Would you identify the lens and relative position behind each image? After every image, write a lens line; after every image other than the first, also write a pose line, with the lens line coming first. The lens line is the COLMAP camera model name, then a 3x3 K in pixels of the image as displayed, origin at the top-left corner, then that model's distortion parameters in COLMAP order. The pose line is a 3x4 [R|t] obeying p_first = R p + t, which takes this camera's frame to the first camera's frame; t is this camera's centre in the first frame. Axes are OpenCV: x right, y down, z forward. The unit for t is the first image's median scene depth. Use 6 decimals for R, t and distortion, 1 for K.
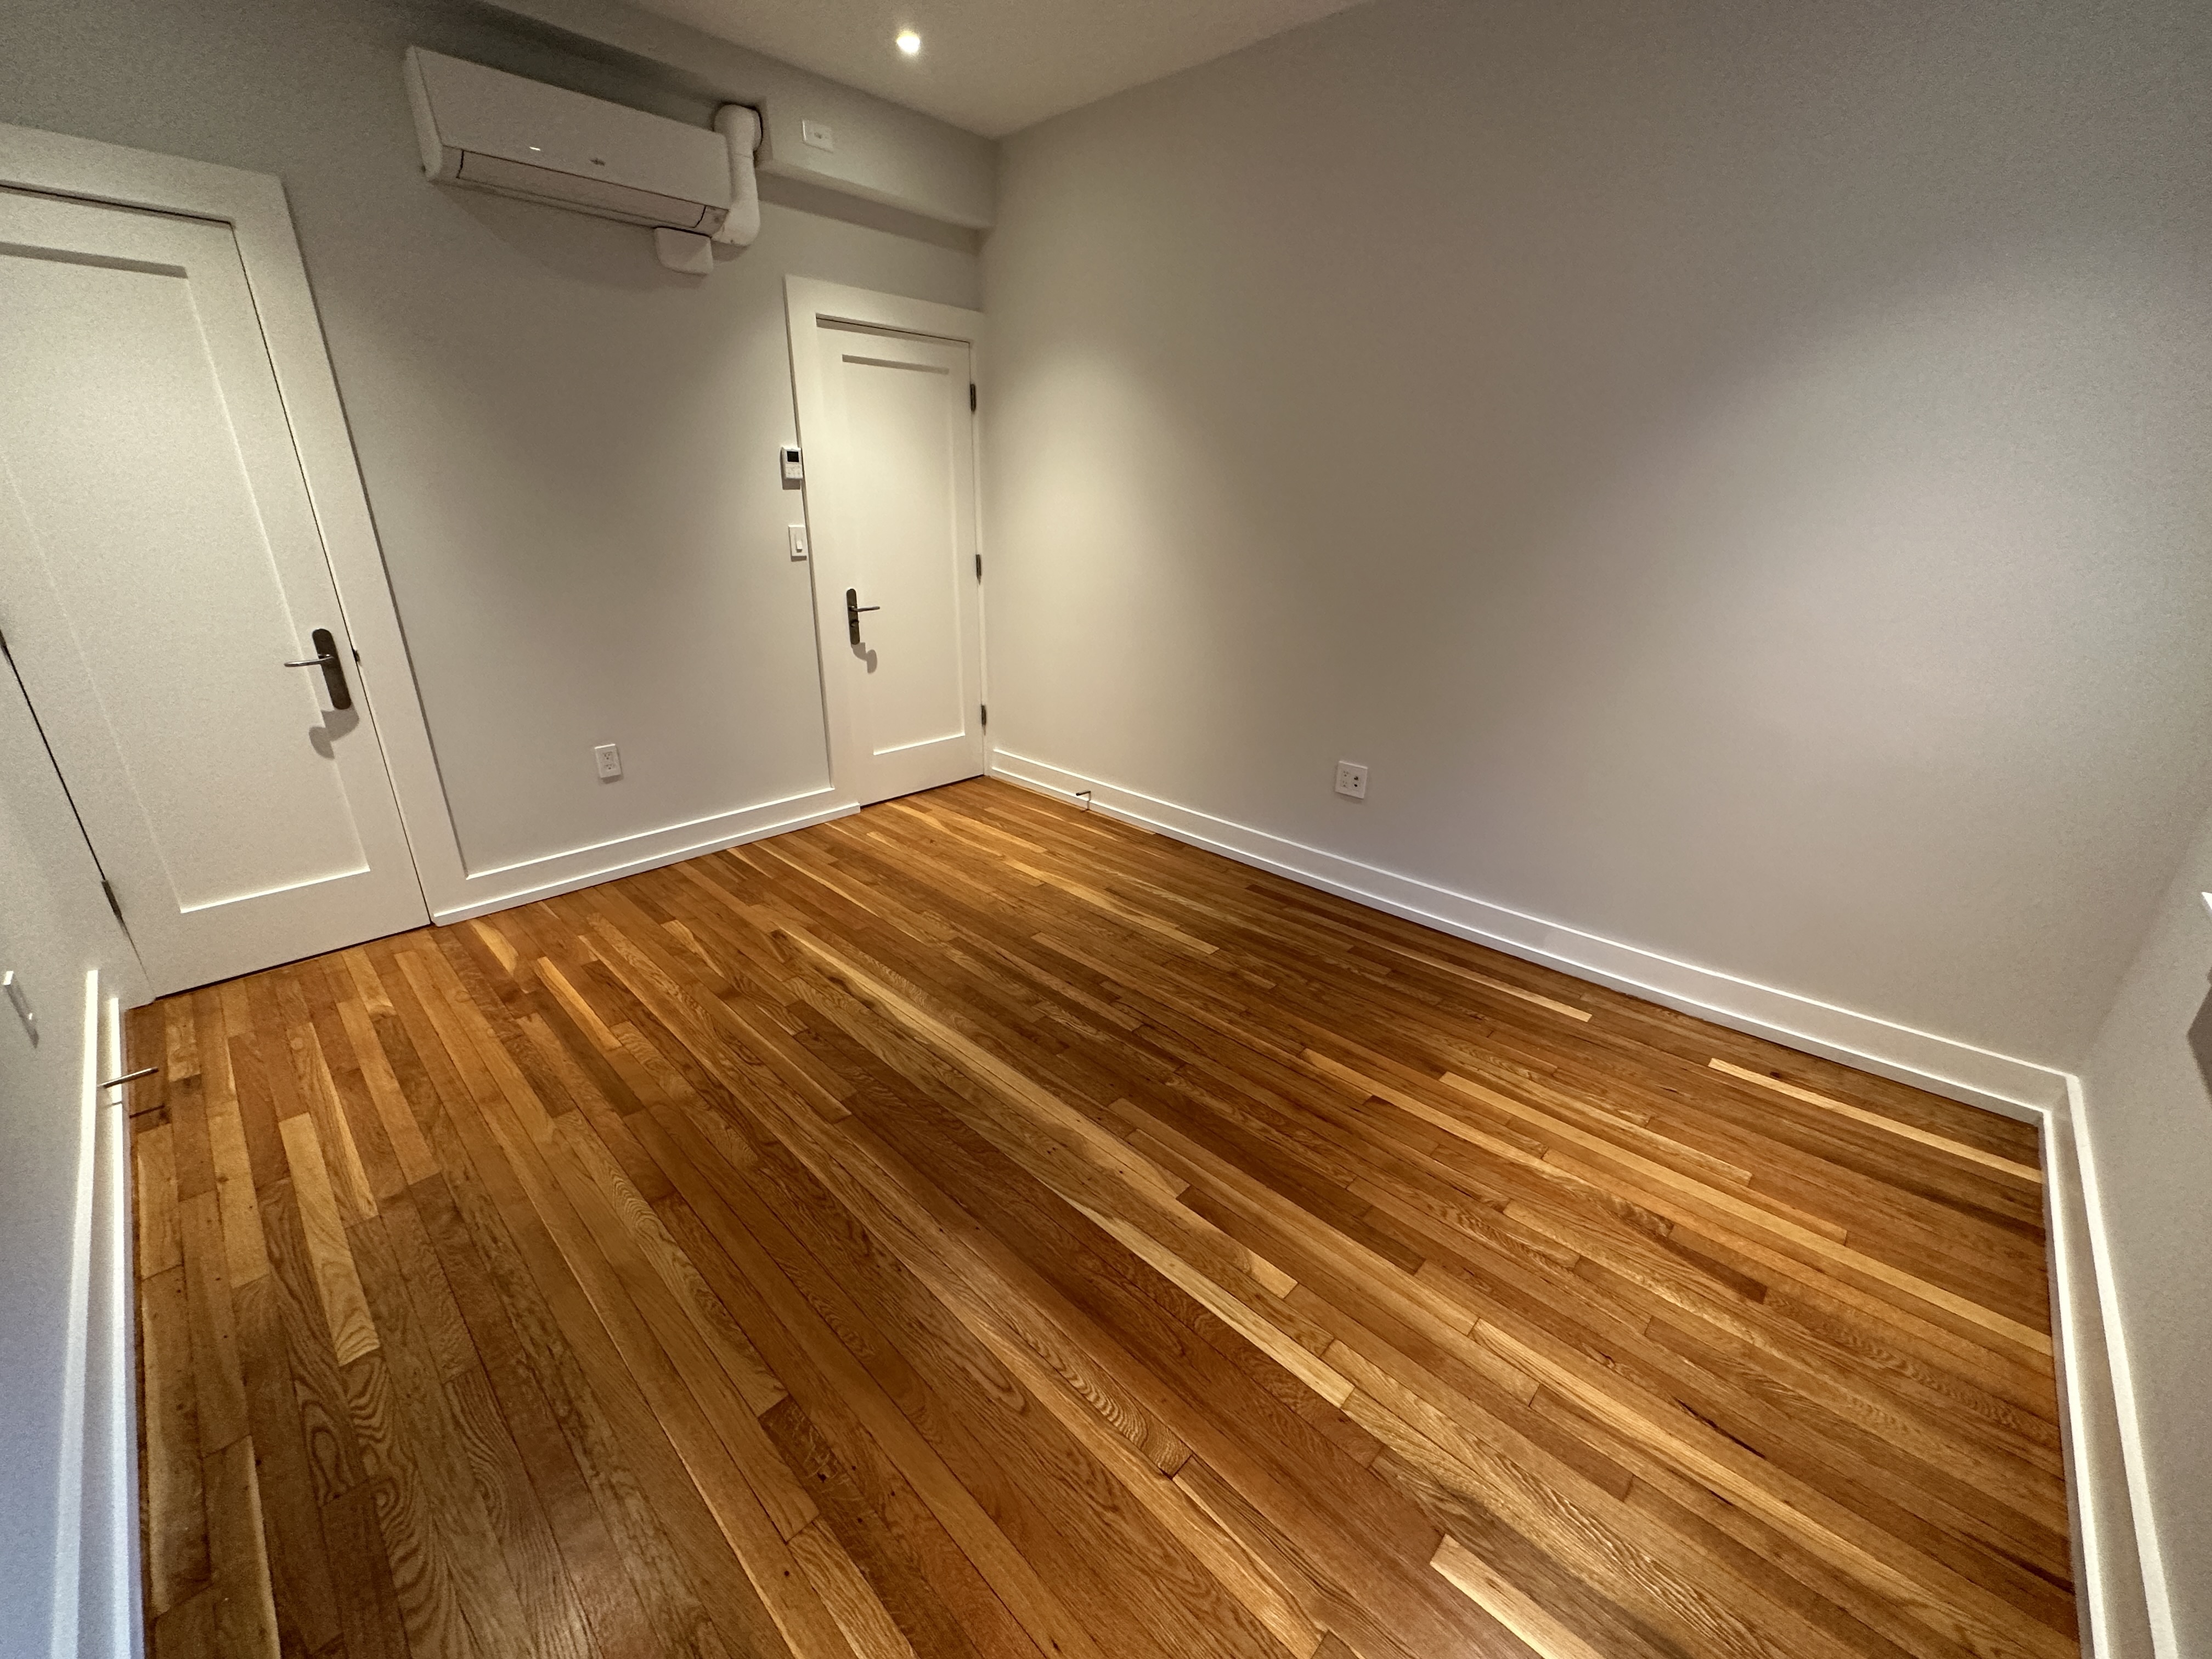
lens RADIAL K [[877.2, 0, 1108.8], [0, 877.2, 831.2], [0, 0, 1]] dist [-0.002840, 0.000021]
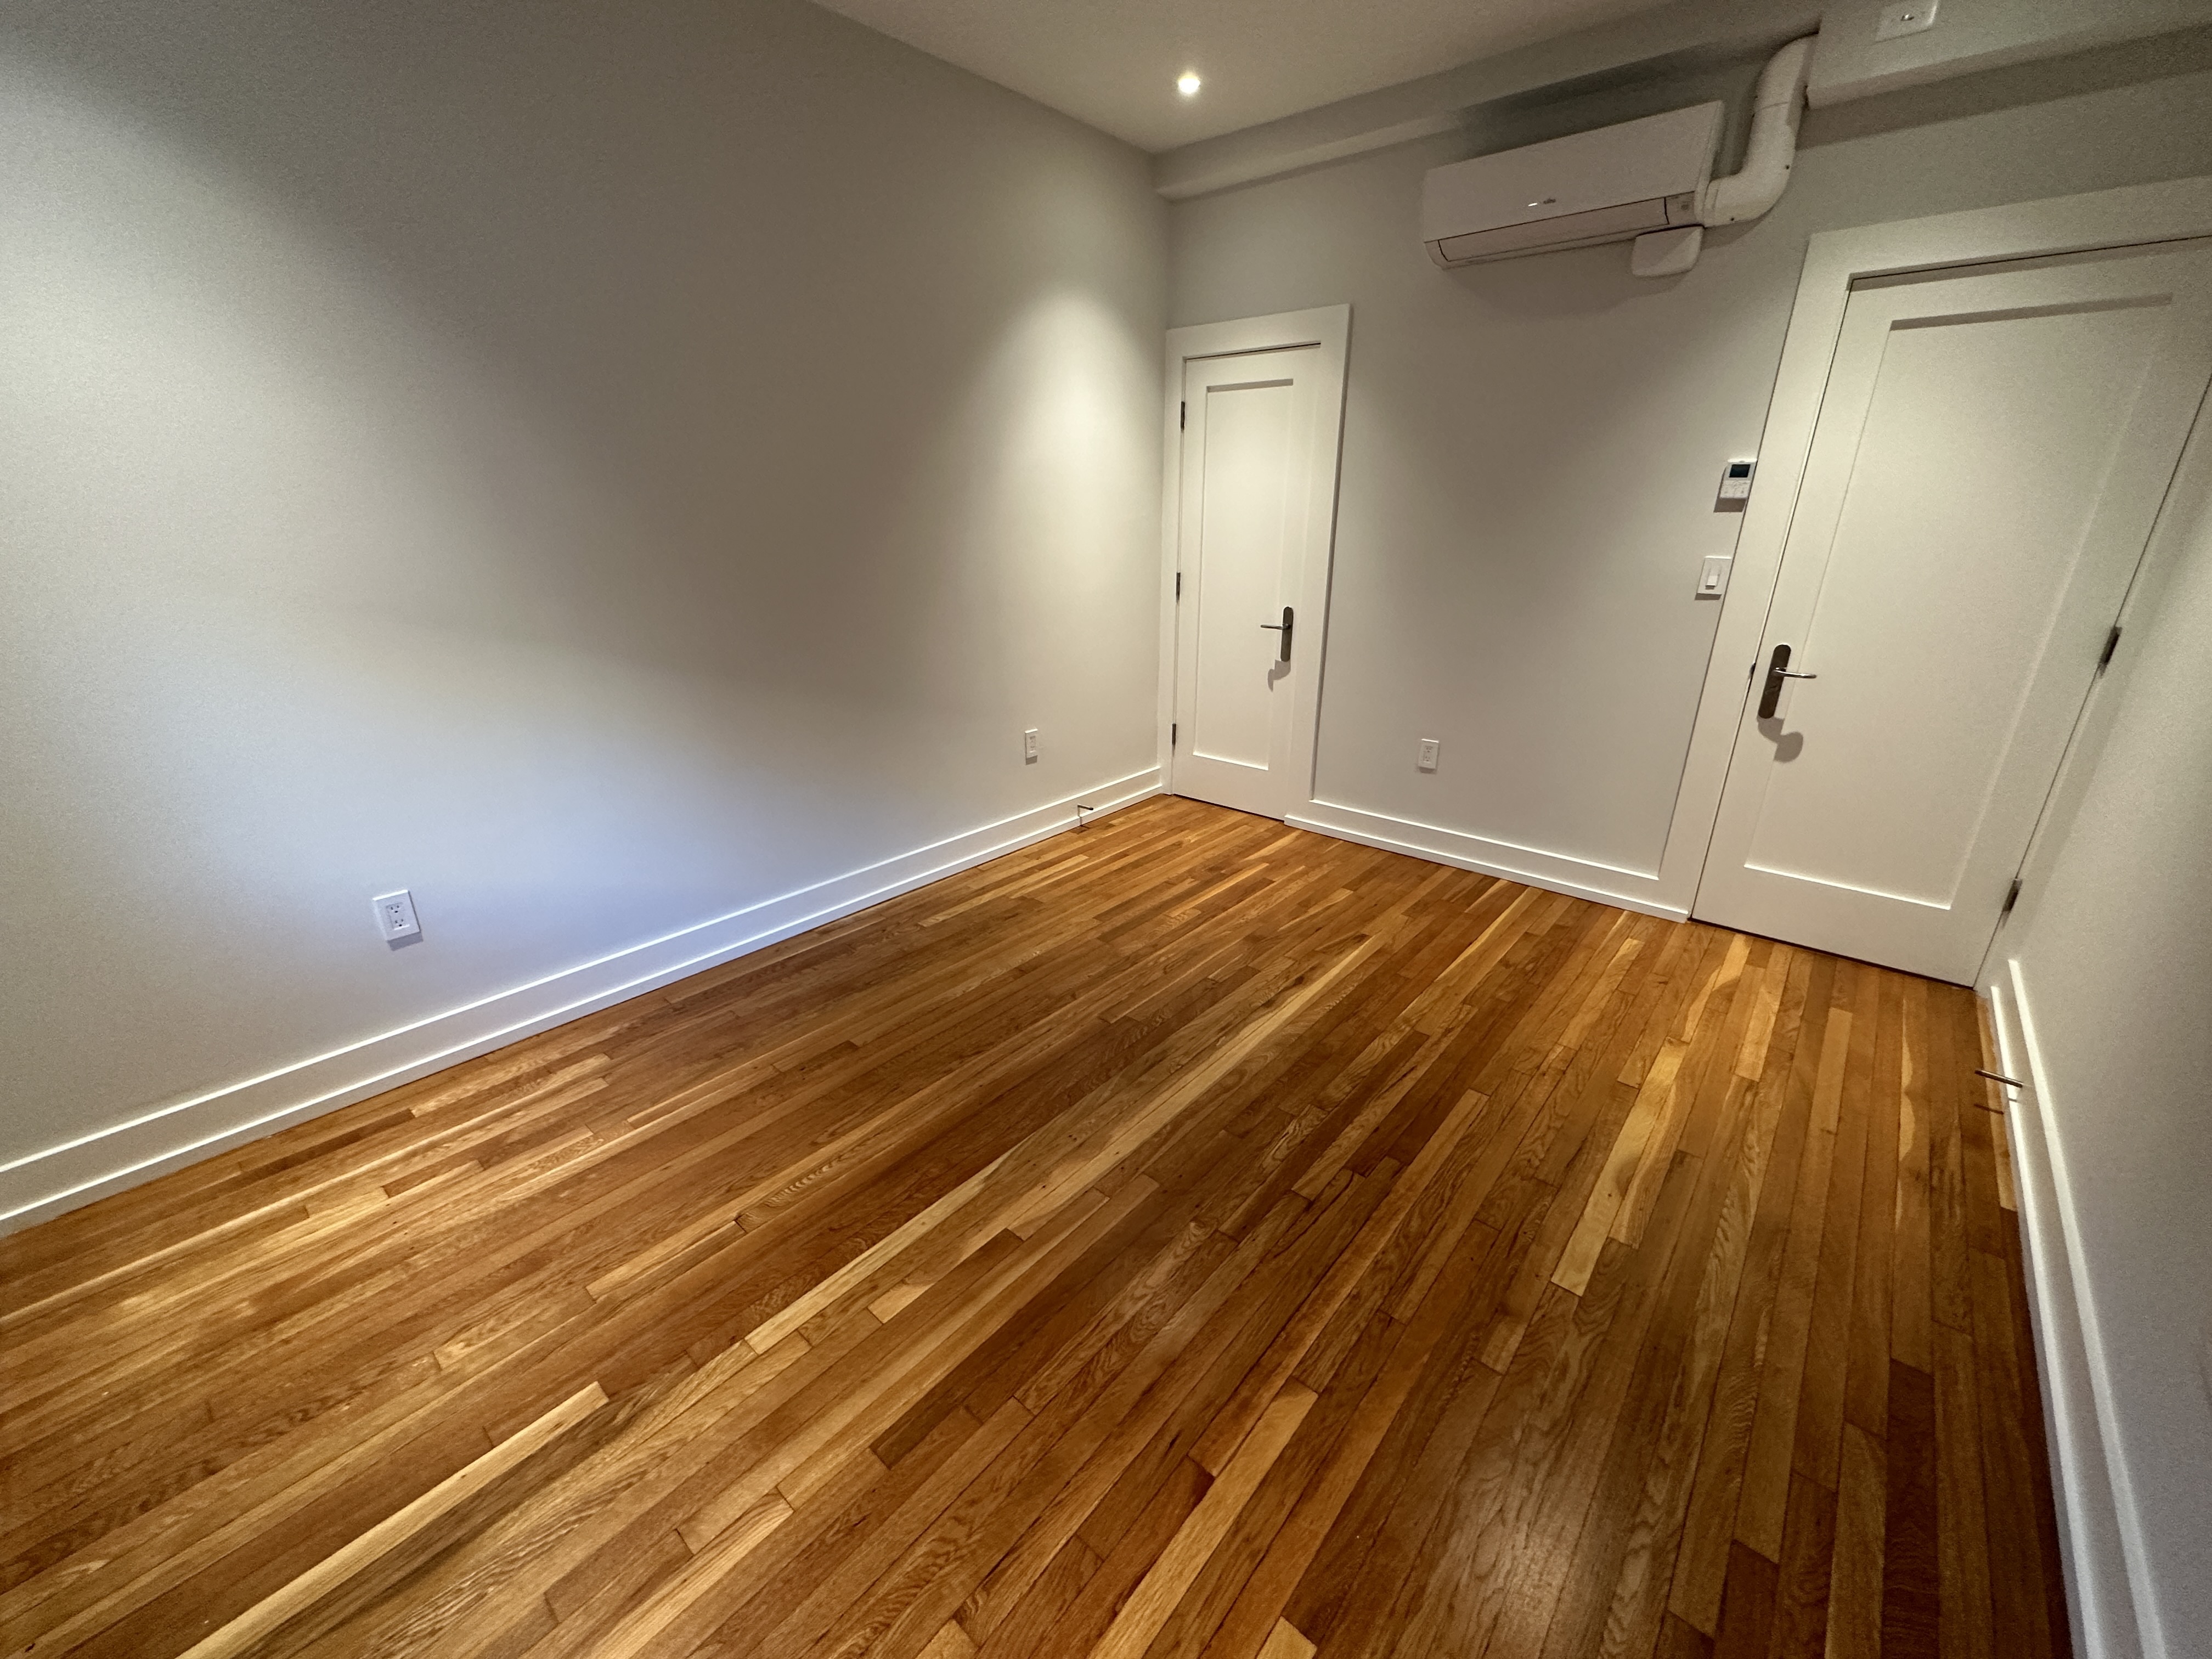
lens RADIAL K [[877.2, 0, 1108.8], [0, 877.2, 831.2], [0, 0, 1]] dist [-0.002840, 0.000021]
pose [[0.049166, 0.332513, -0.941816, 0.668551], [-0.358819, 0.885885, 0.294035, -0.235927], [0.932111, 0.323485, 0.162868, 0.628495]]
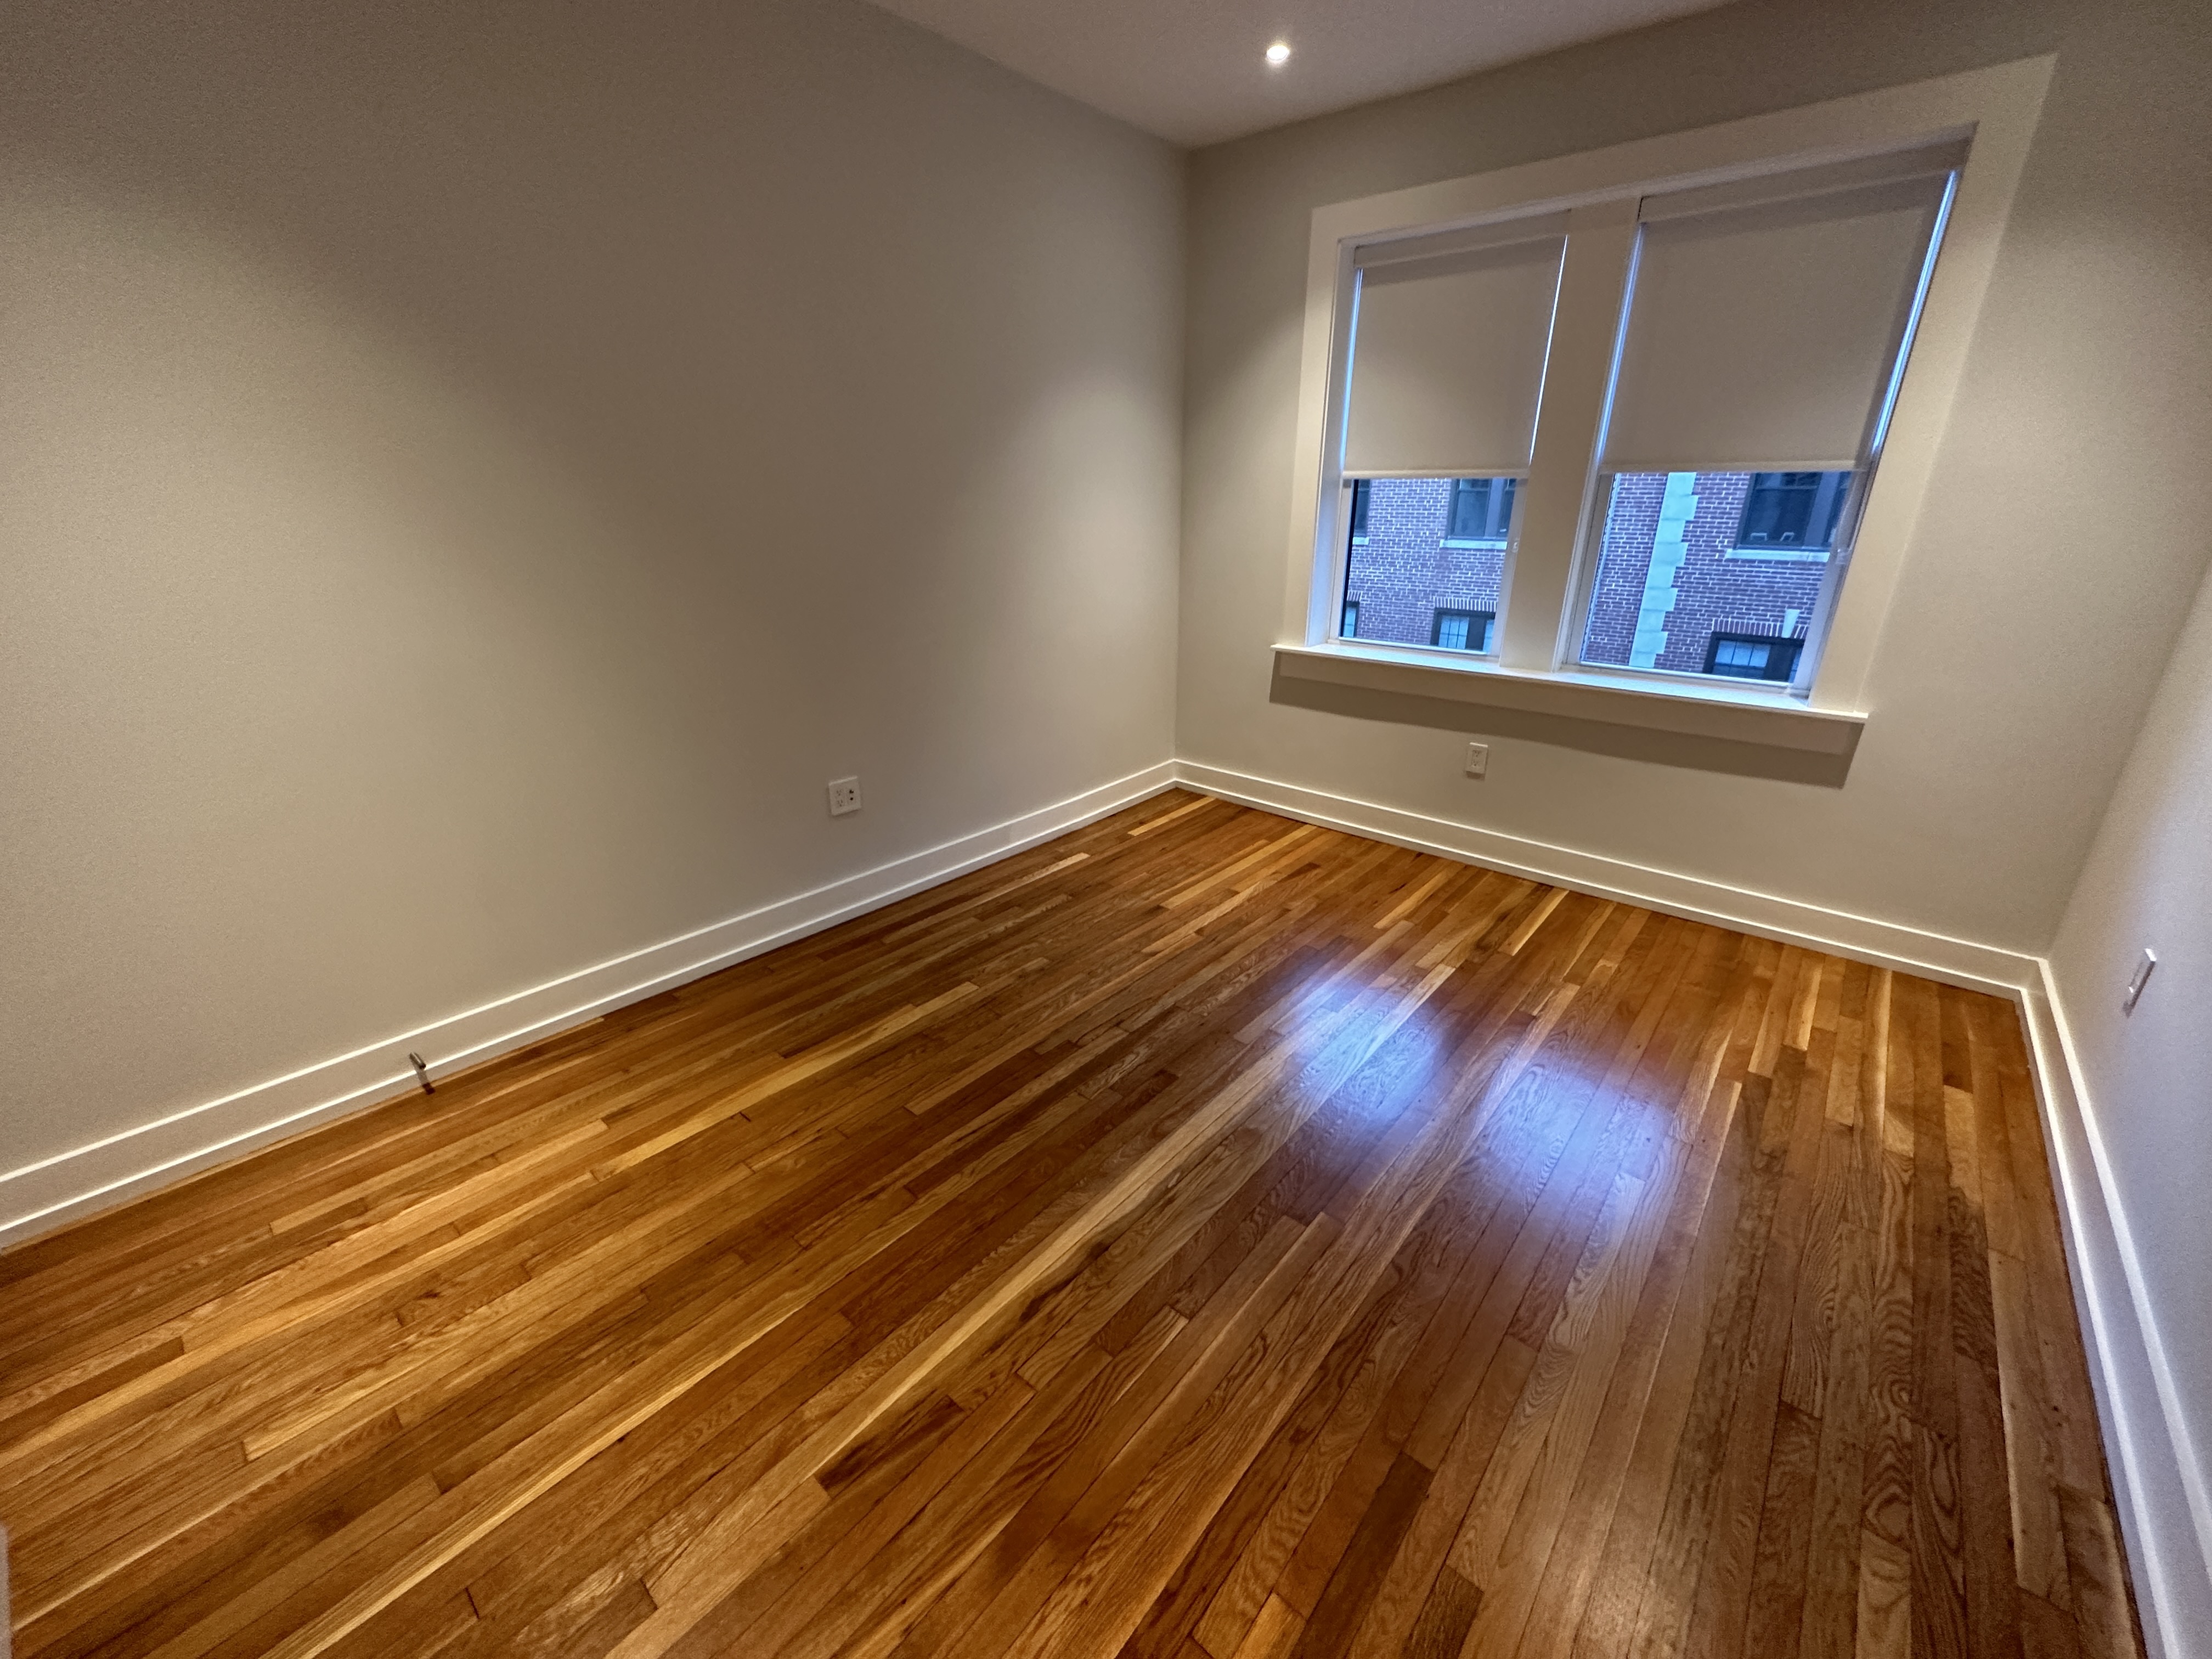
lens RADIAL K [[877.2, 0, 1108.8], [0, 877.2, 831.2], [0, 0, 1]] dist [-0.002840, 0.000021]
pose [[-0.049925, -0.369498, 0.927889, -0.846623], [0.355637, 0.861577, 0.362226, -0.356891], [-0.933290, 0.348076, 0.088393, 0.870857]]
